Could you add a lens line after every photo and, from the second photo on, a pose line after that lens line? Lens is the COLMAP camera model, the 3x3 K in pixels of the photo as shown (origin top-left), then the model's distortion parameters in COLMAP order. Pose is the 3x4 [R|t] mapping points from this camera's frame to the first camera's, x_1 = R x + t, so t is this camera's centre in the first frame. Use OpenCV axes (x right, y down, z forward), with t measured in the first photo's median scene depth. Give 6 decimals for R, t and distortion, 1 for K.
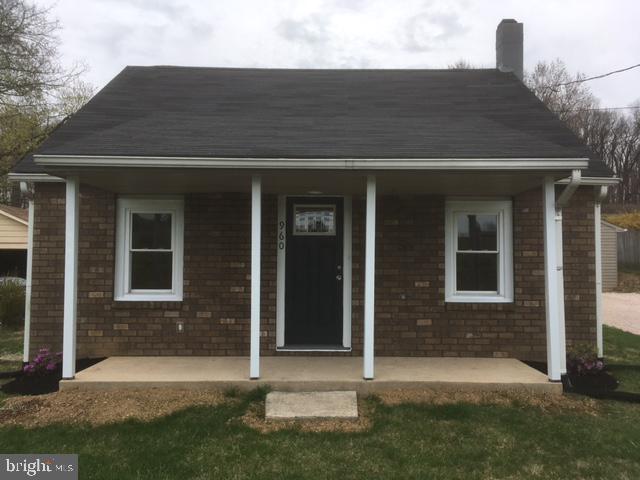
lens RADIAL K [[539.6, 0, 322.0], [0, 539.6, 238.5], [0, 0, 1]] dist [0.059924, -0.047999]
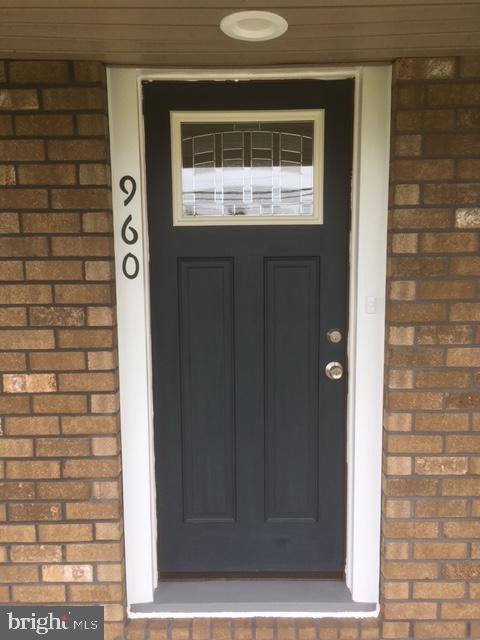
lens RADIAL K [[533.5, 0, 236.3], [0, 533.5, 324.8], [0, 0, 1]] dist [0.043699, -0.000182]
pose [[0.999829, -0.016433, -0.008463, -0.019652], [0.017633, 0.985285, 0.170005, -0.002489], [0.005545, -0.170125, 0.985407, 0.734701]]
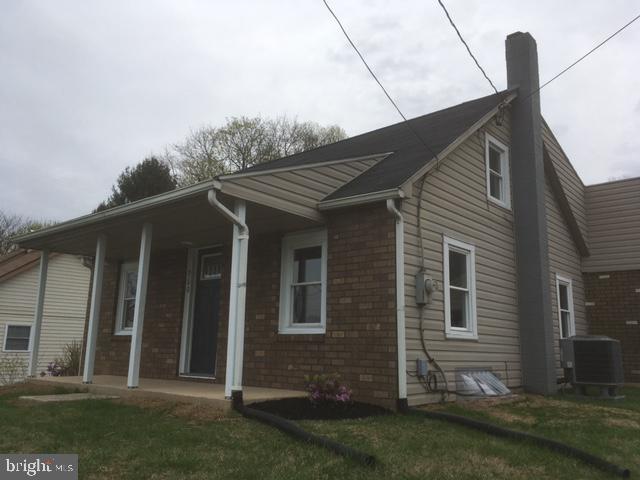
lens RADIAL K [[539.6, 0, 321.9], [0, 539.6, 238.9], [0, 0, 1]] dist [0.059924, -0.047999]
pose [[0.756206, -0.120045, -0.643227, 0.978718], [0.012107, 0.985426, -0.169676, 0.115328], [0.654221, 0.120522, 0.746638, 0.265316]]
